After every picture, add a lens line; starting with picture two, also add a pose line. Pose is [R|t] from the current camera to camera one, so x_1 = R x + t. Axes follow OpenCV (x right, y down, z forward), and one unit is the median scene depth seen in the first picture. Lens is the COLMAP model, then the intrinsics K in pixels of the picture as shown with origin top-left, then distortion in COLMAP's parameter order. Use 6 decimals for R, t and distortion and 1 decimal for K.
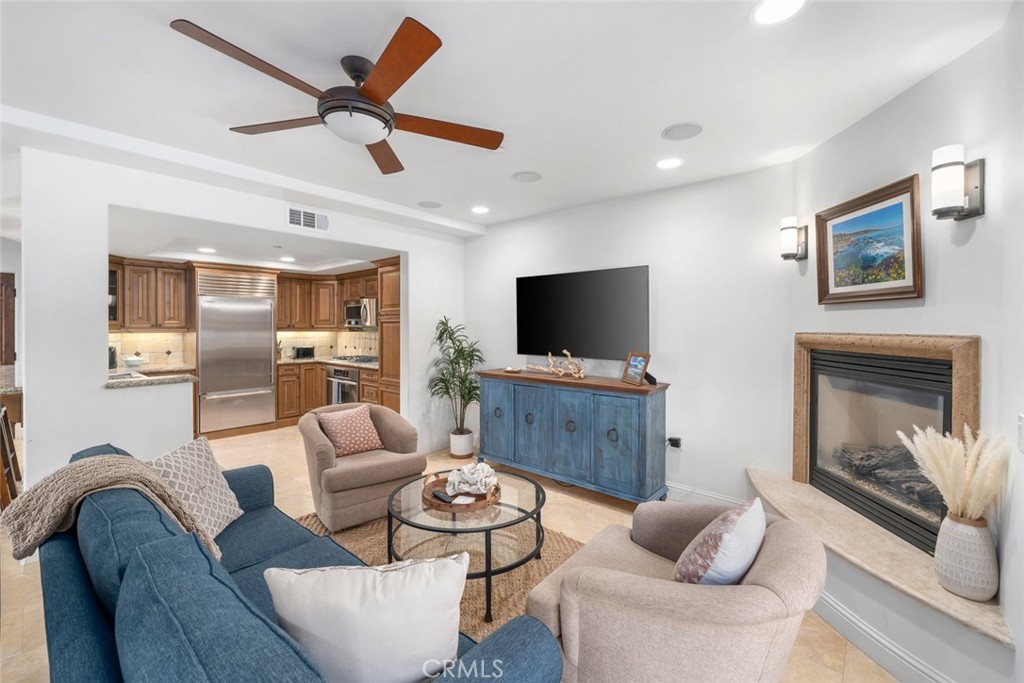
lens RADIAL K [[441.5, 0, 515.2], [0, 441.5, 330.5], [0, 0, 1]] dist [0.002048, 0.000241]
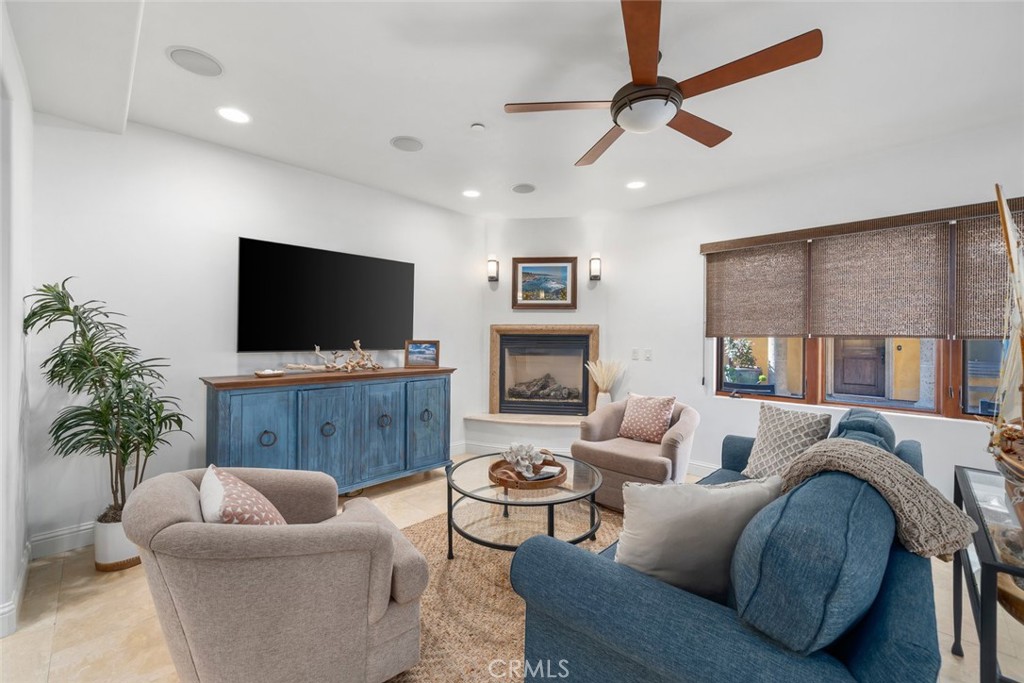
lens RADIAL K [[419.4, 0, 512.0], [0, 419.4, 340.9], [0, 0, 1]] dist [-0.004443, -0.000277]
pose [[0.047358, -0.012614, 0.998798, -0.465543], [0.006571, 0.999903, 0.012316, 0.023334], [-0.998856, 0.005980, 0.047436, 0.426360]]
